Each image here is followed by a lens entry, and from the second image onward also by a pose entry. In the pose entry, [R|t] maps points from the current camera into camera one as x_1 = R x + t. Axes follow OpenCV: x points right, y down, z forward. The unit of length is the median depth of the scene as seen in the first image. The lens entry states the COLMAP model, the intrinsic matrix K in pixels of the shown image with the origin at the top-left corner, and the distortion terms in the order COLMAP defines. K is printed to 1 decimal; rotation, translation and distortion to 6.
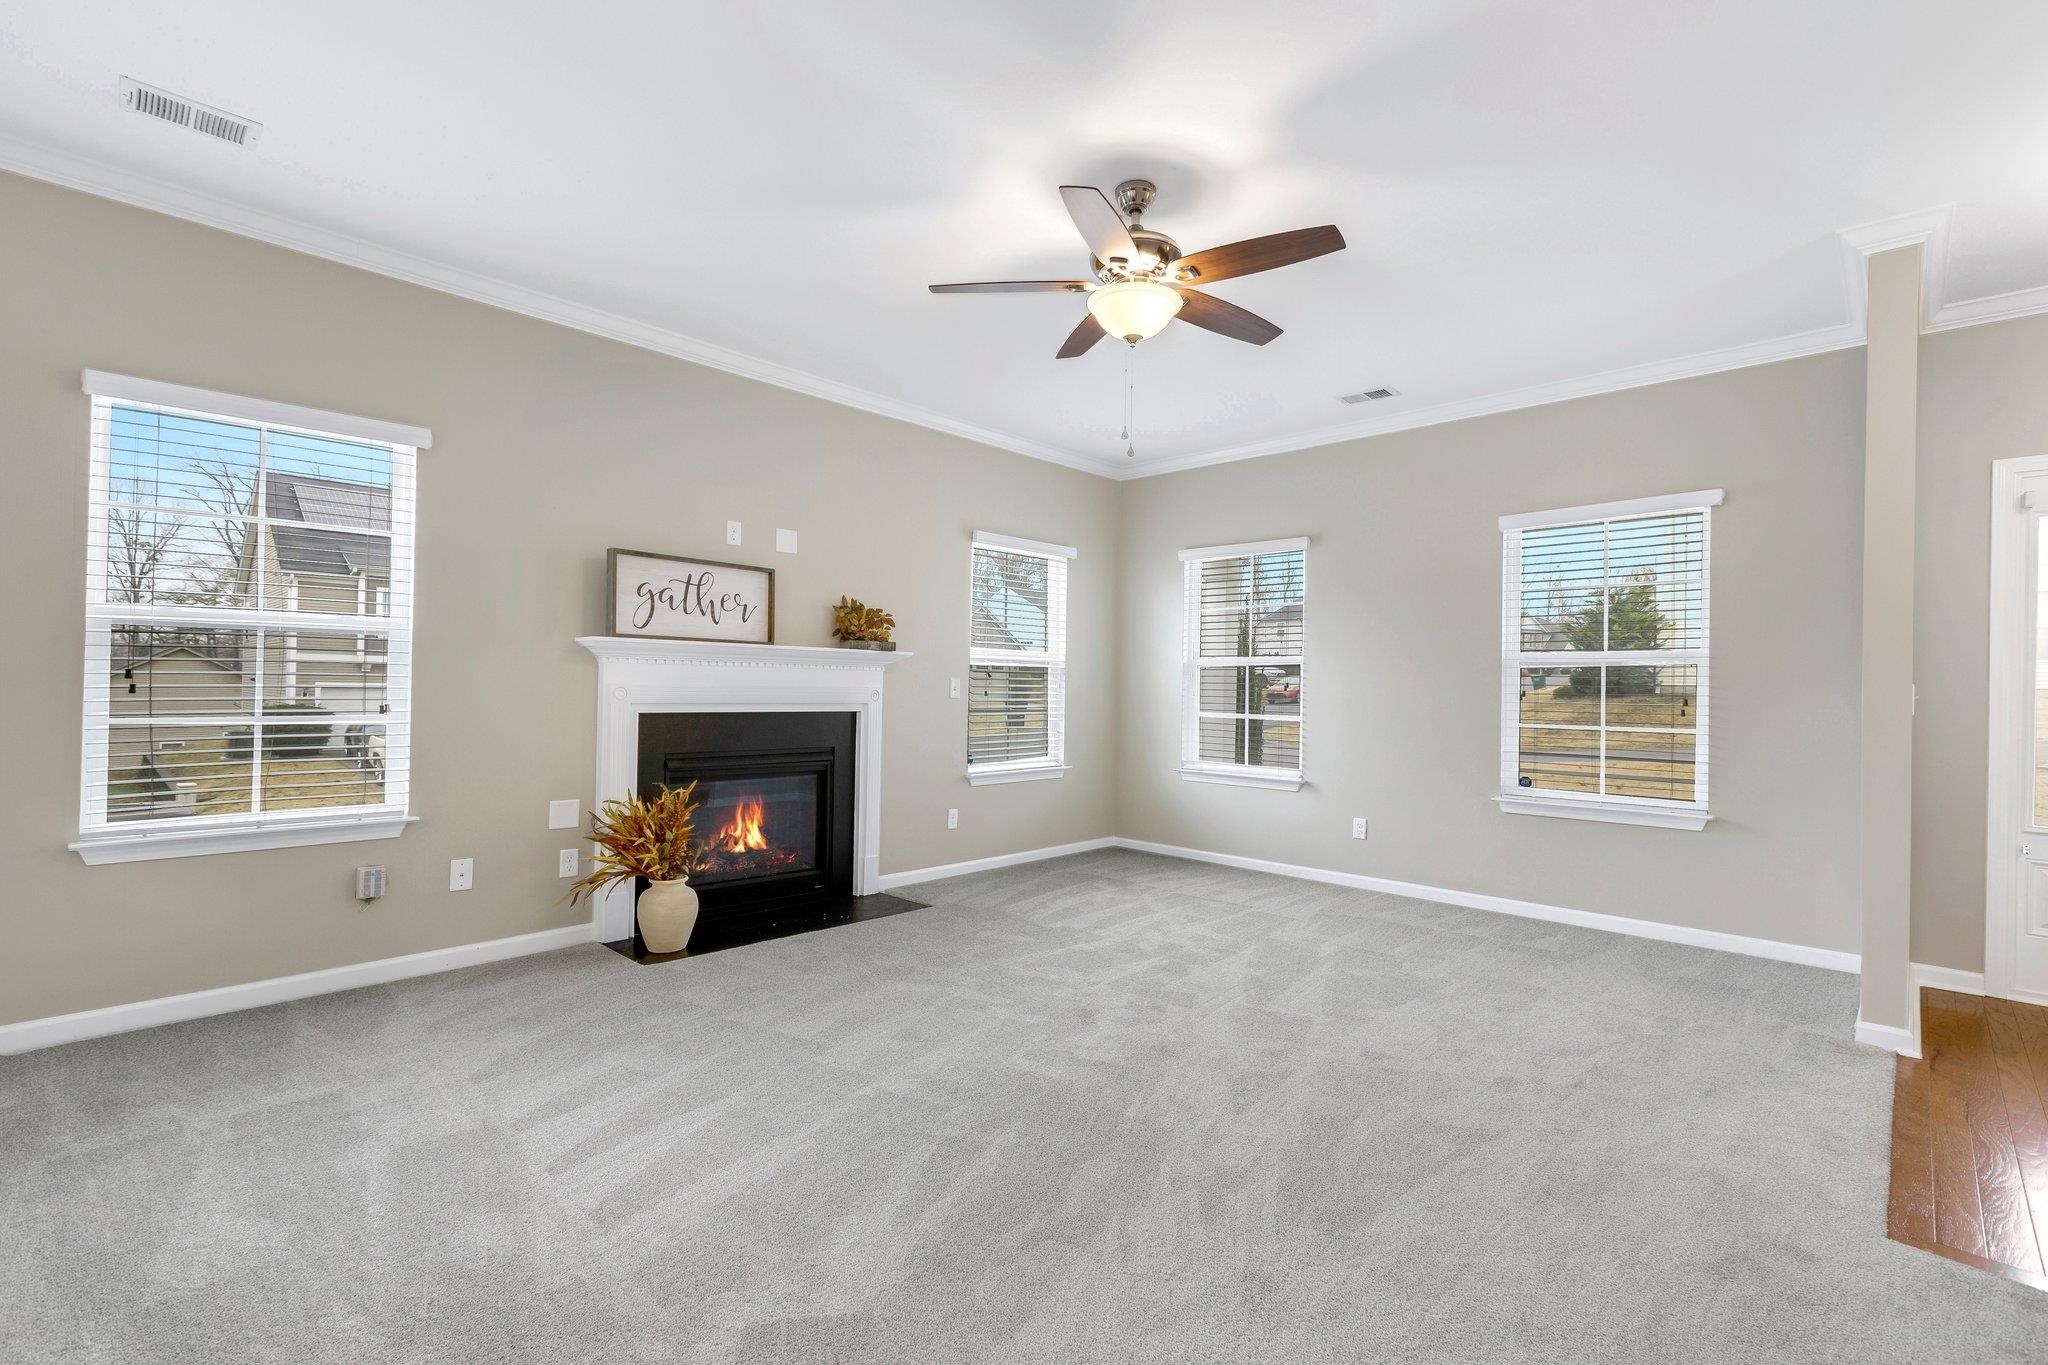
lens RADIAL K [[911.8, 0, 1014.3], [0, 911.8, 683.4], [0, 0, 1]] dist [-0.006802, 0.001796]
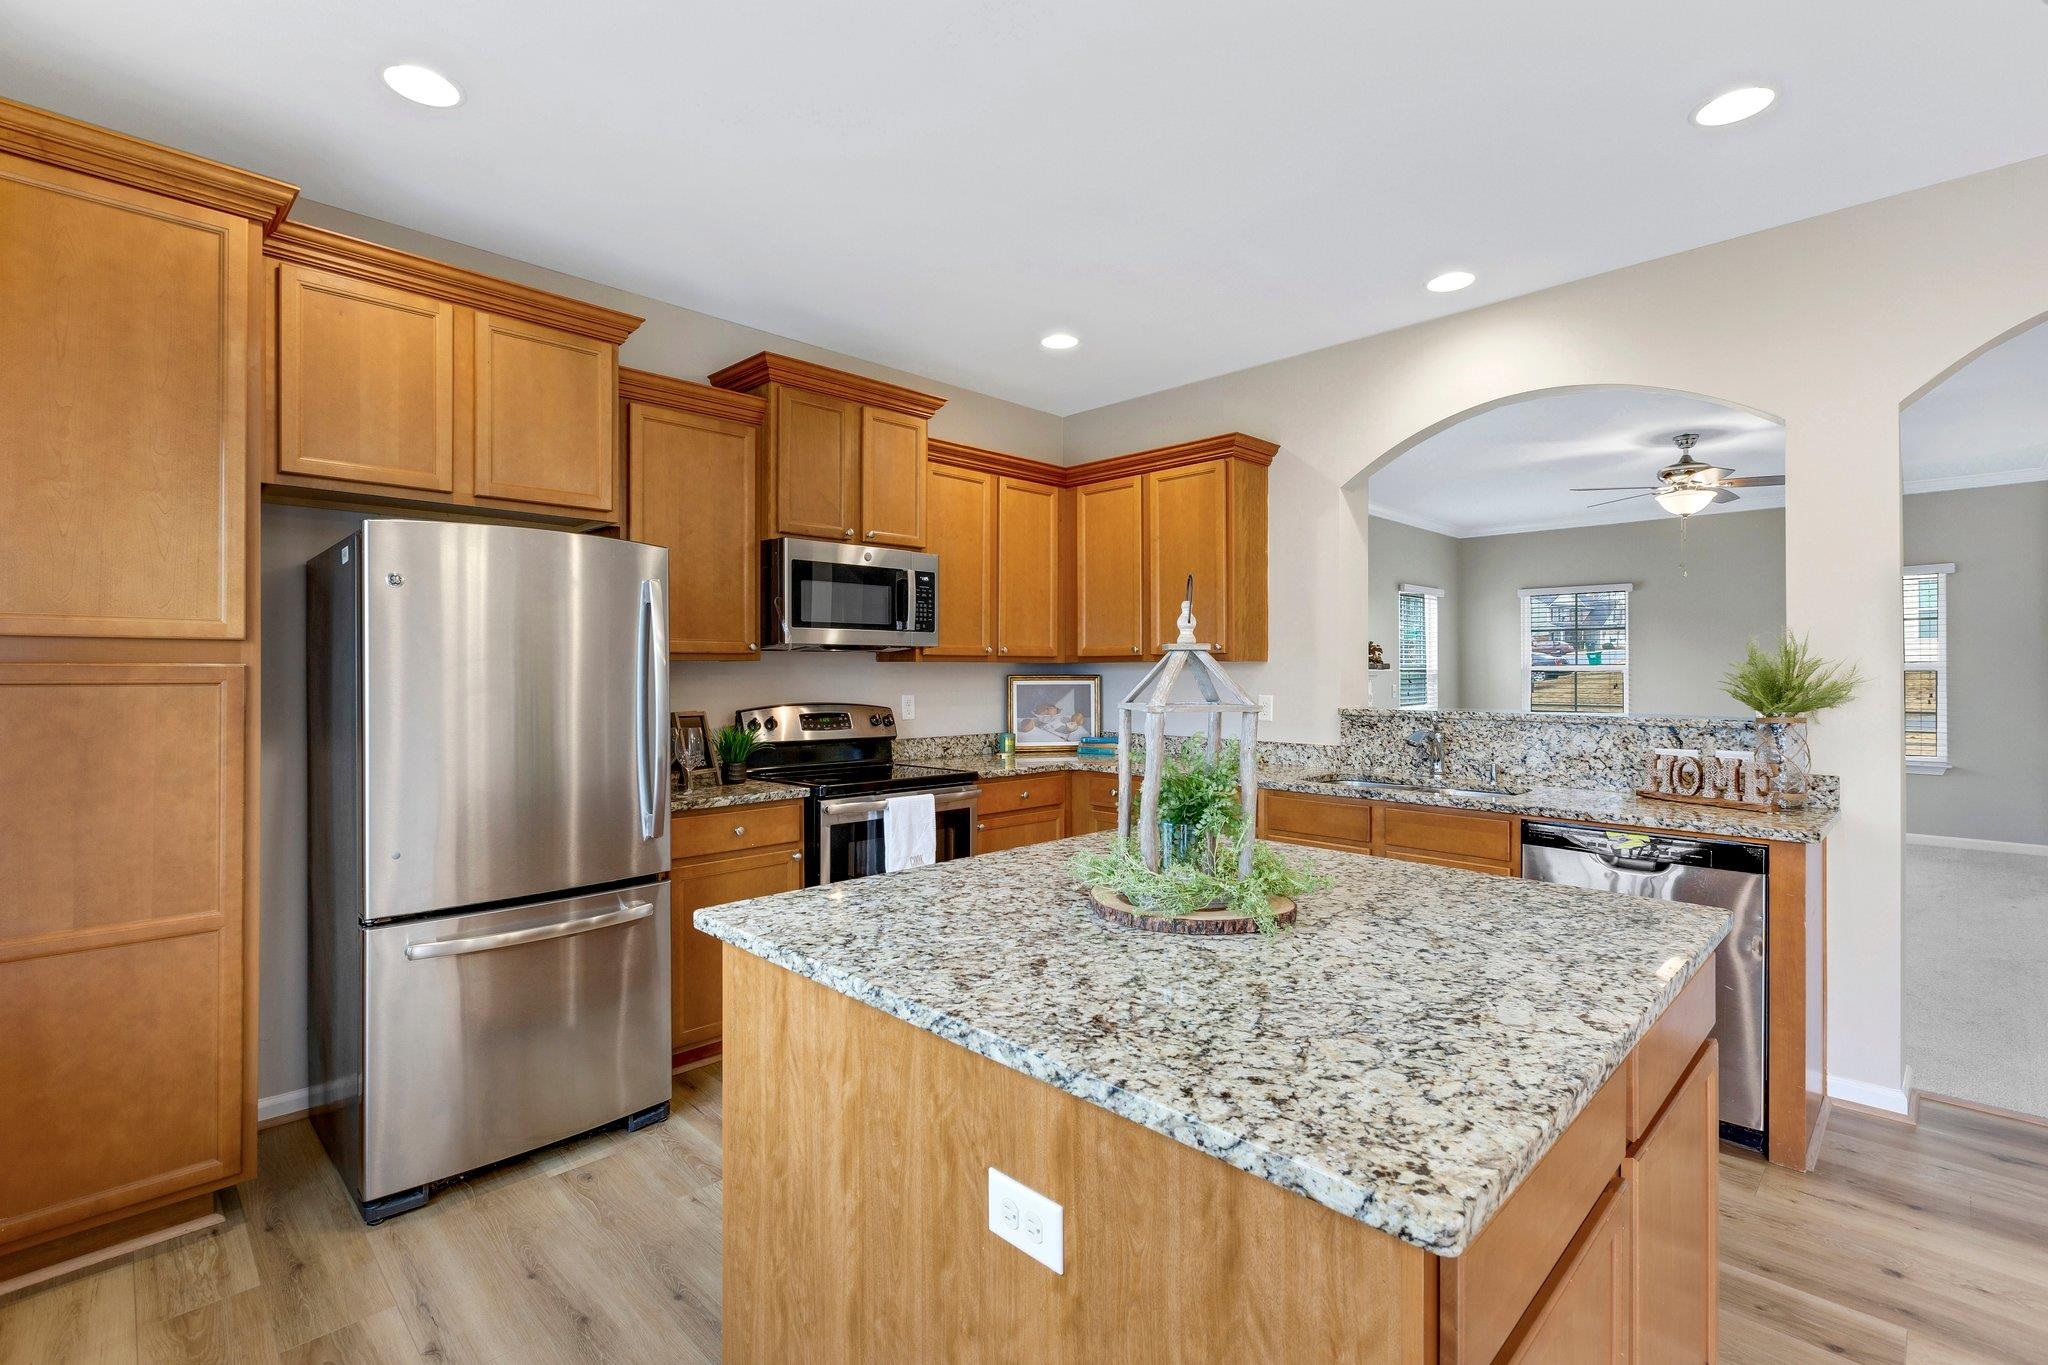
lens RADIAL K [[911.8, 0, 1018.7], [0, 911.8, 673.9], [0, 0, 1]] dist [-0.006802, 0.001796]
pose [[0.999555, -0.018037, -0.023763, -0.772507], [0.018172, 0.999820, 0.005461, -0.051140], [0.023660, -0.005891, 0.999703, -0.588794]]
